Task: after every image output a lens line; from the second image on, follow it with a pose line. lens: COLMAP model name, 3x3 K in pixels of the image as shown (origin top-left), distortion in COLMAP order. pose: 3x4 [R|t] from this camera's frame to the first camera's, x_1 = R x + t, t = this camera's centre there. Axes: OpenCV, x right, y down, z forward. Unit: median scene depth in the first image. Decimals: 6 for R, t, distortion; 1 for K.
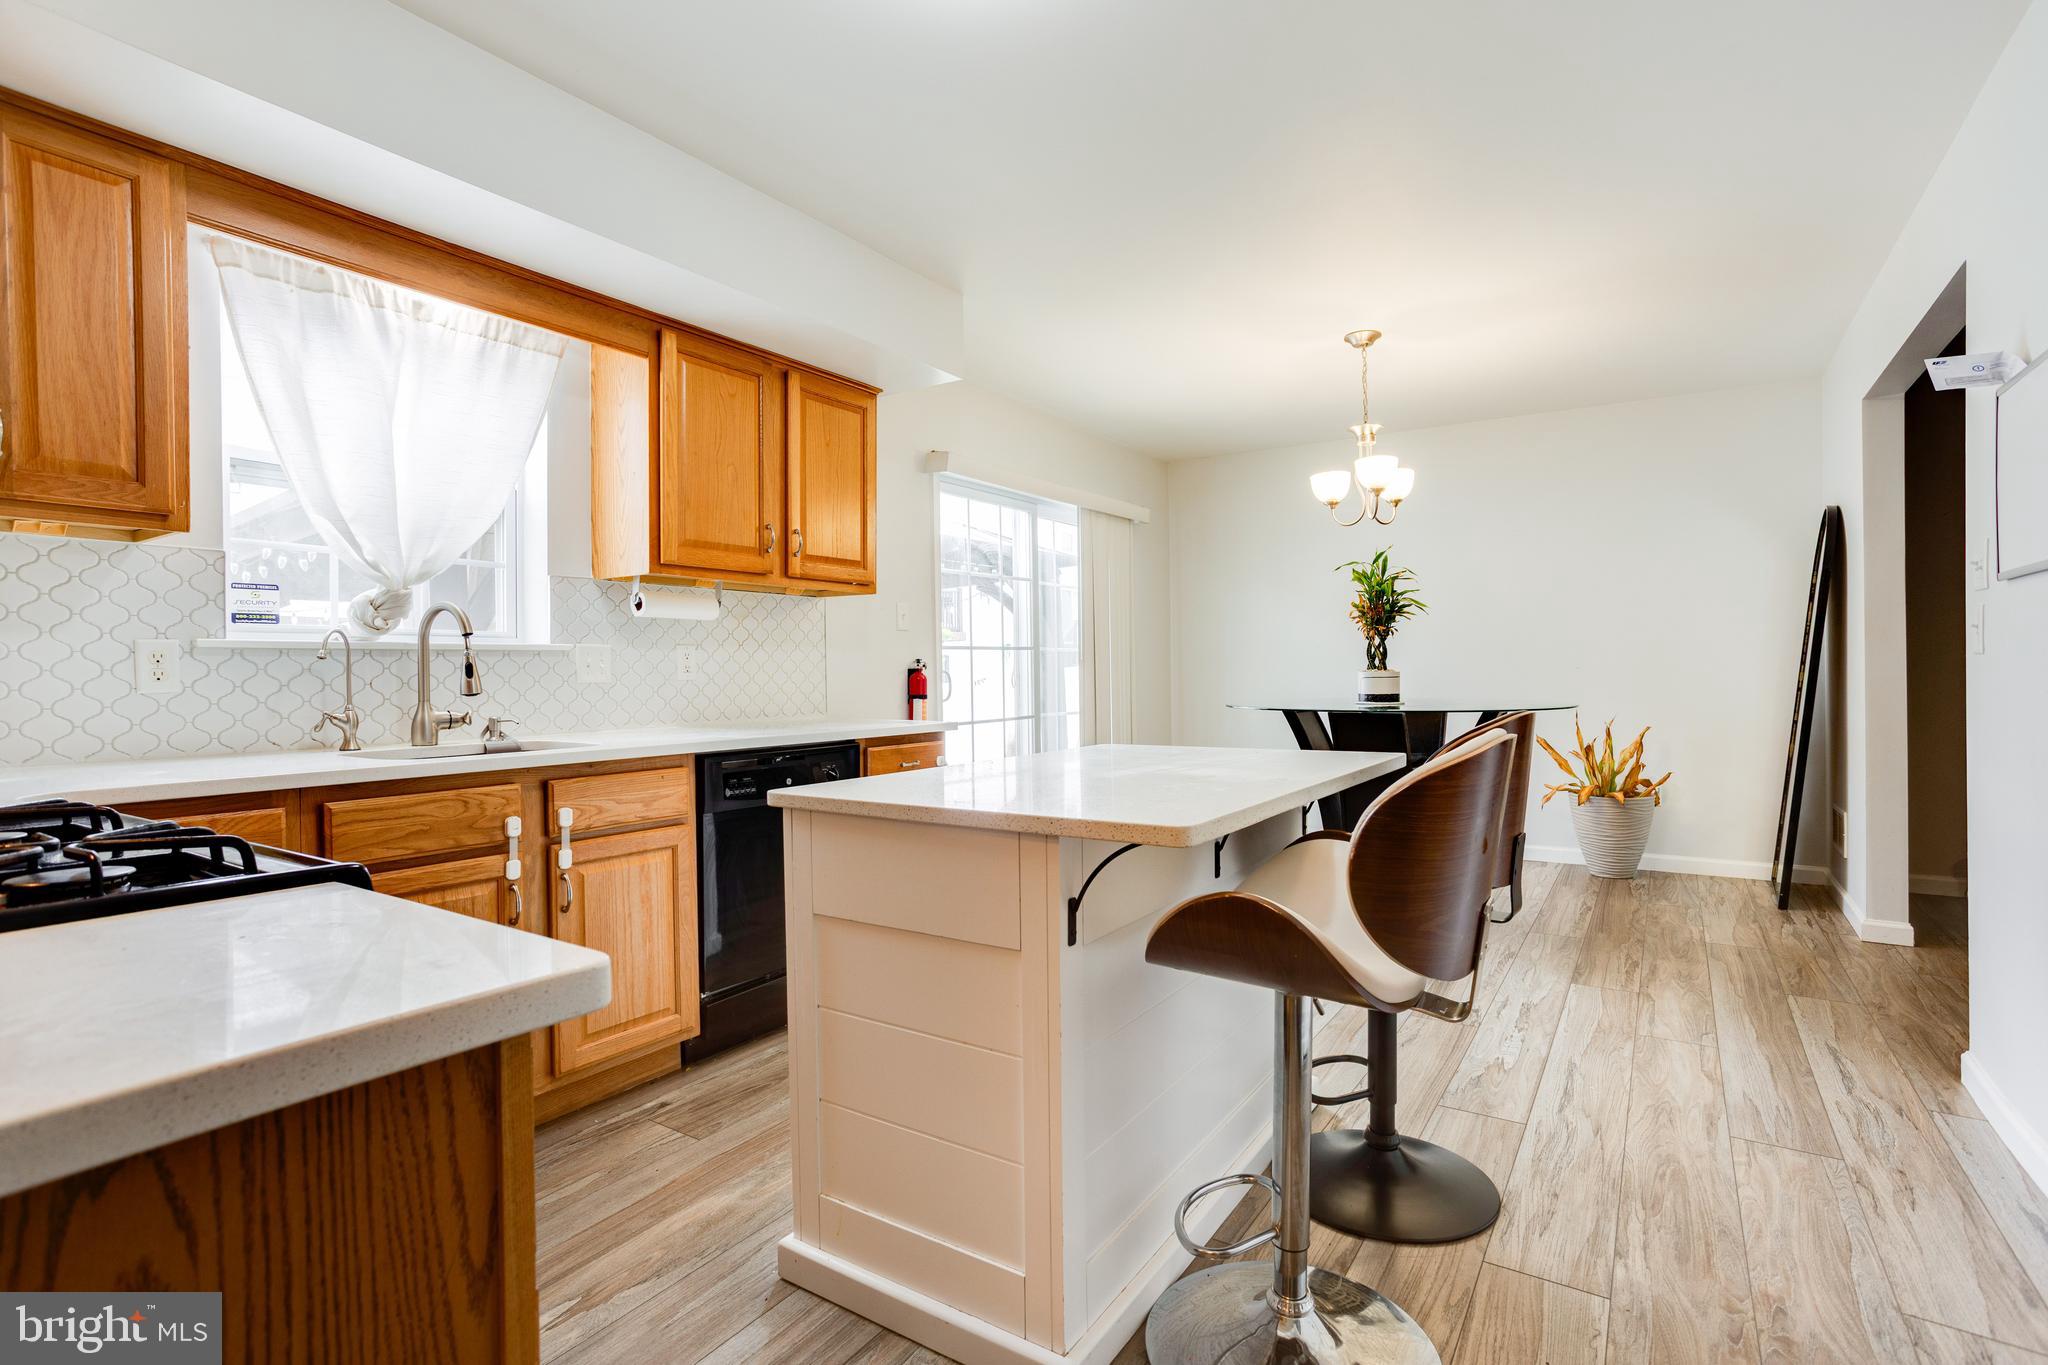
lens RADIAL K [[983.0, 0, 1025.2], [0, 983.0, 677.9], [0, 0, 1]] dist [-0.054417, 0.031496]
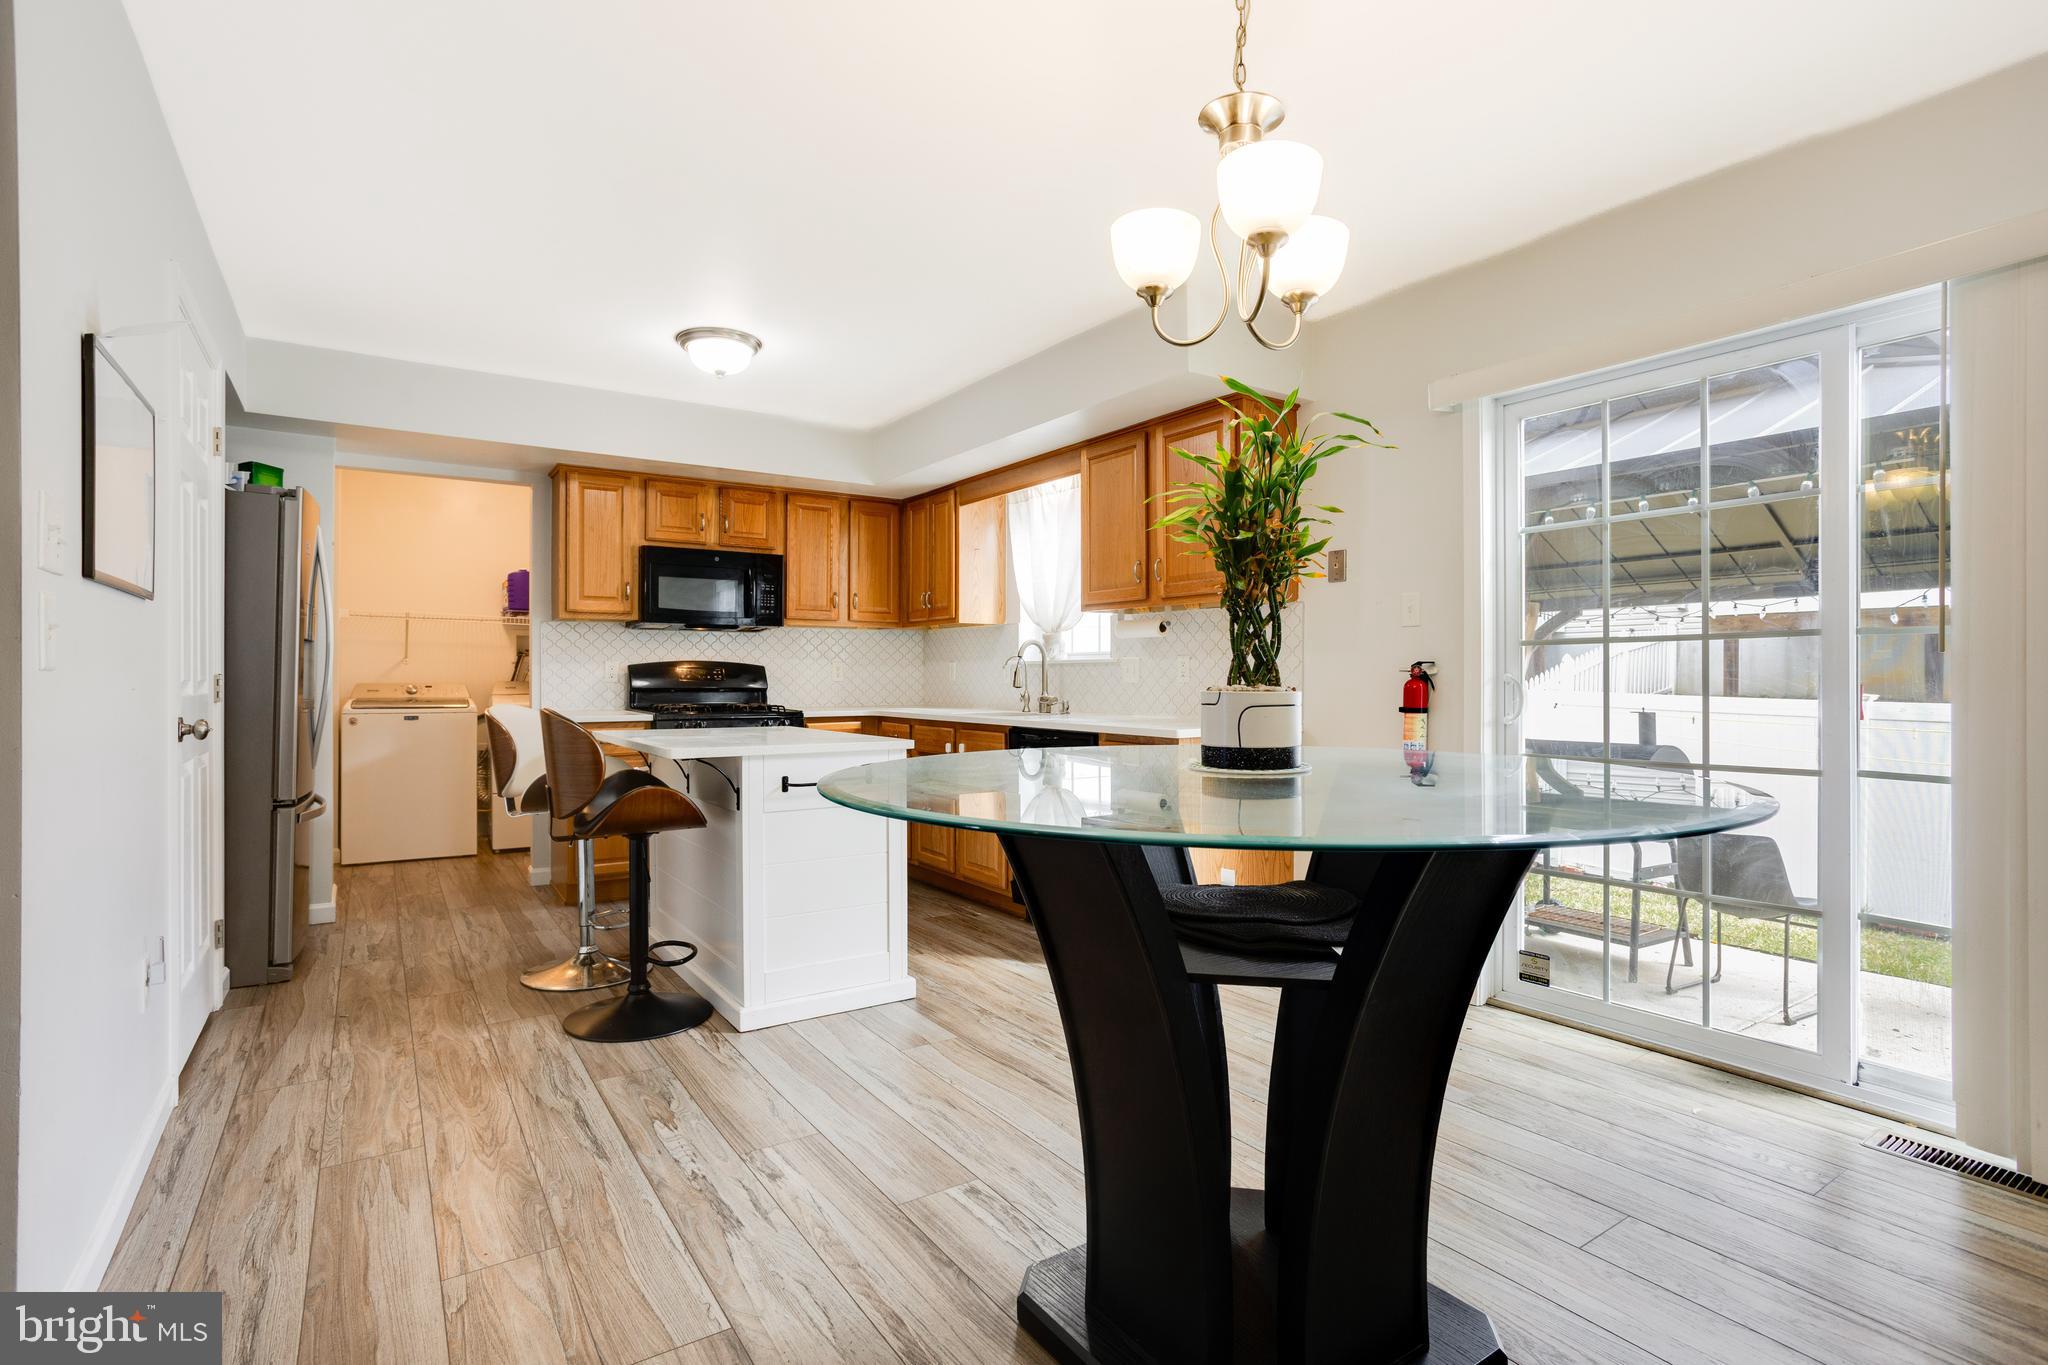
lens RADIAL K [[983.0, 0, 1025.2], [0, 983.0, 677.9], [0, 0, 1]] dist [-0.054417, 0.031496]
pose [[-0.378195, 0.013036, -0.925634, 0.786349], [0.000384, 0.999903, 0.013925, -0.018379], [0.925726, 0.004911, -0.378164, 1.084267]]
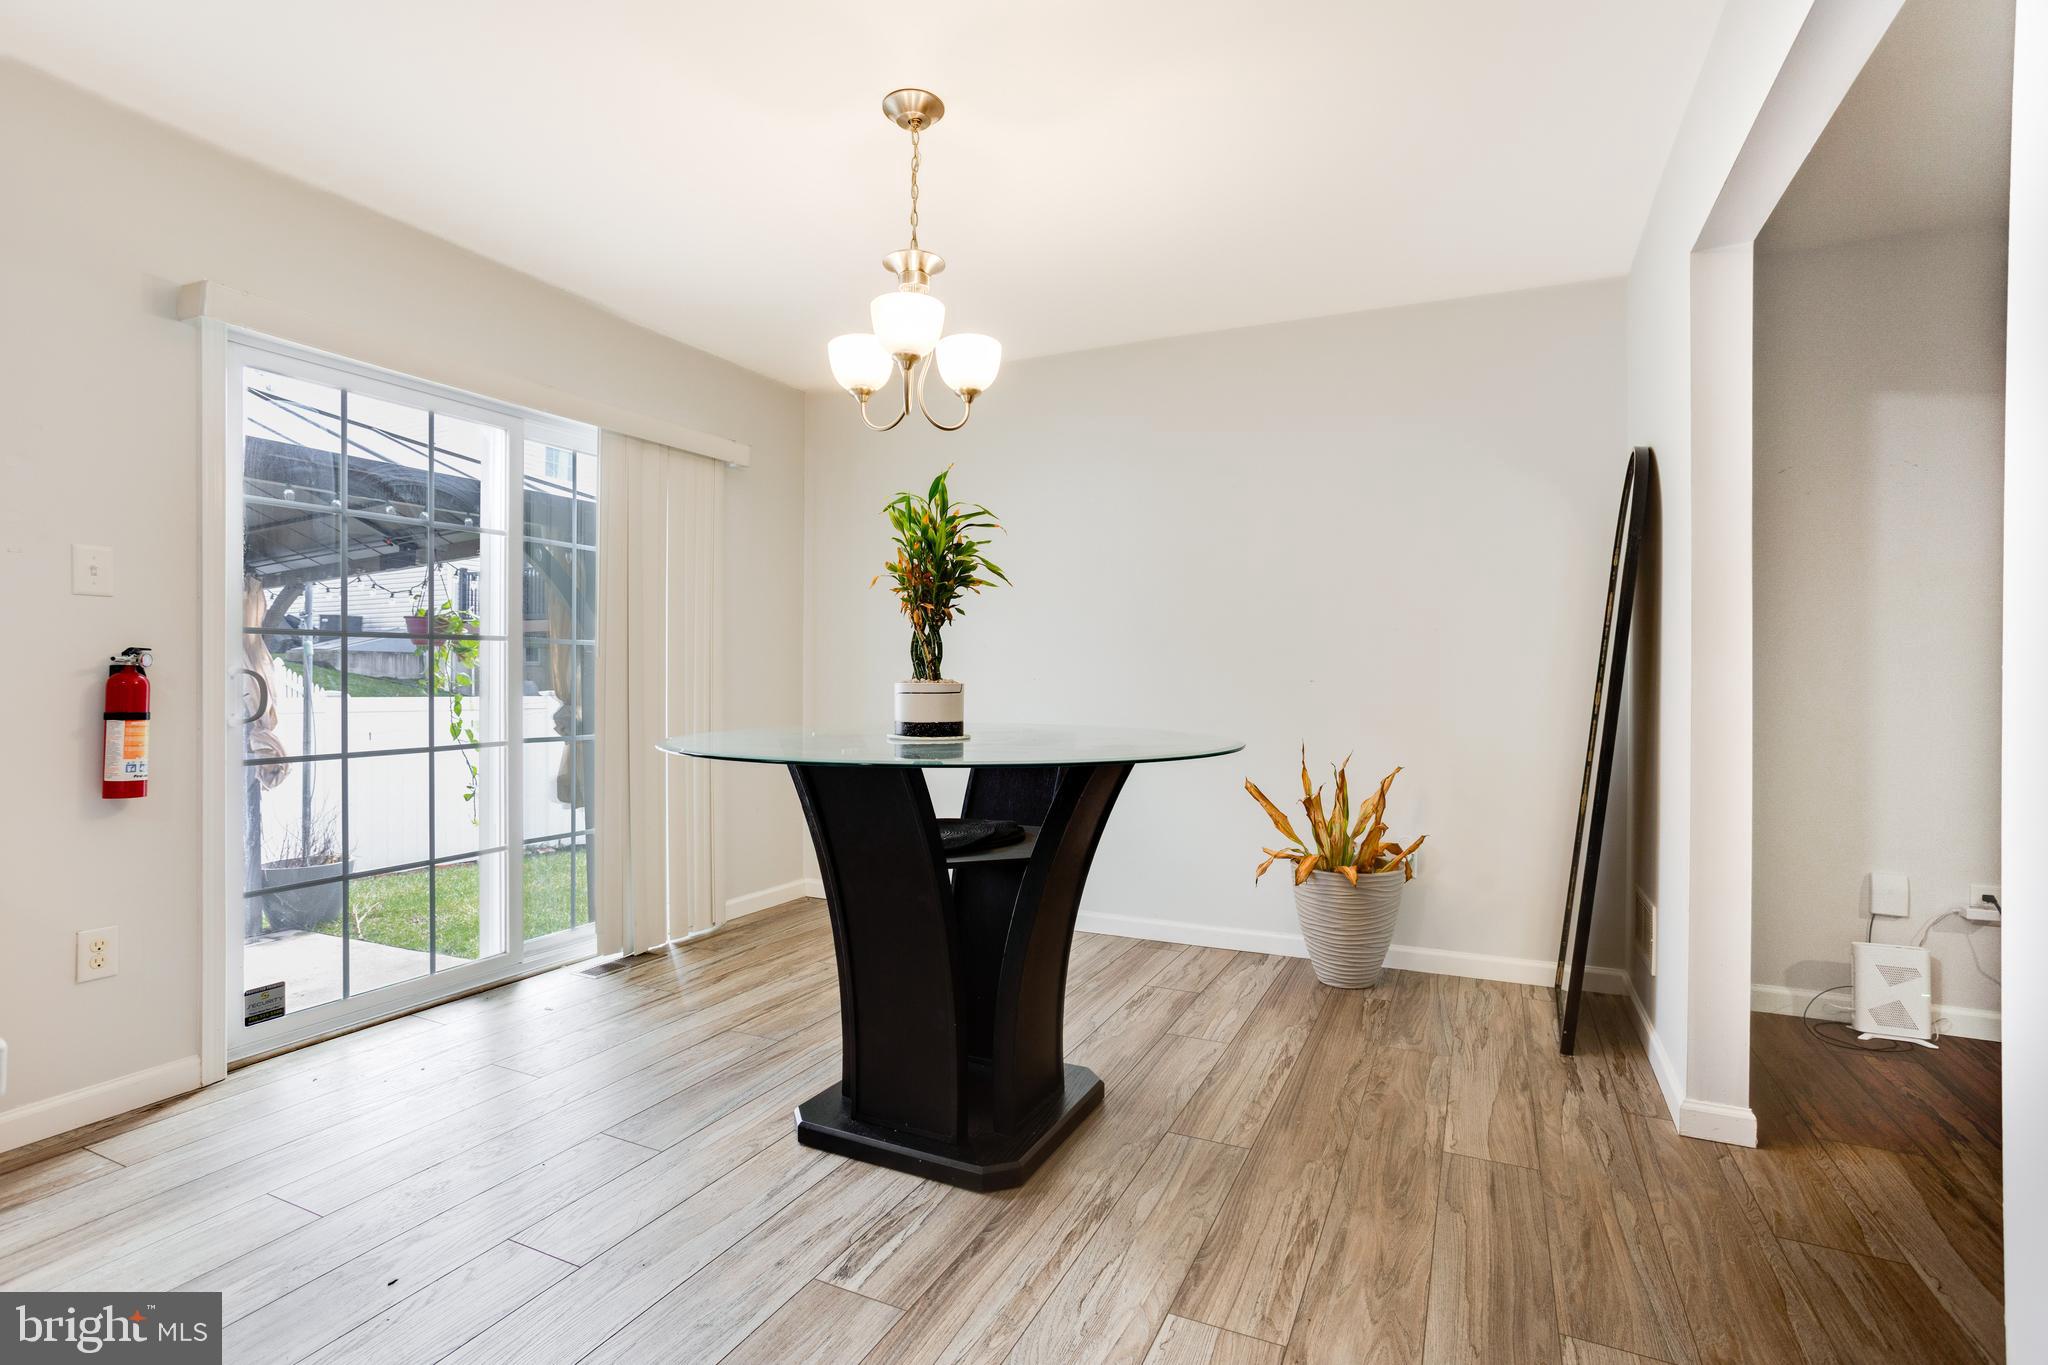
lens RADIAL K [[983.0, 0, 1025.2], [0, 983.0, 677.9], [0, 0, 1]] dist [-0.054417, 0.031496]
pose [[0.989150, 0.016556, 0.145975, 0.338710], [-0.015811, 0.999855, -0.006267, -0.007009], [-0.146058, 0.003891, 0.989268, 0.421841]]
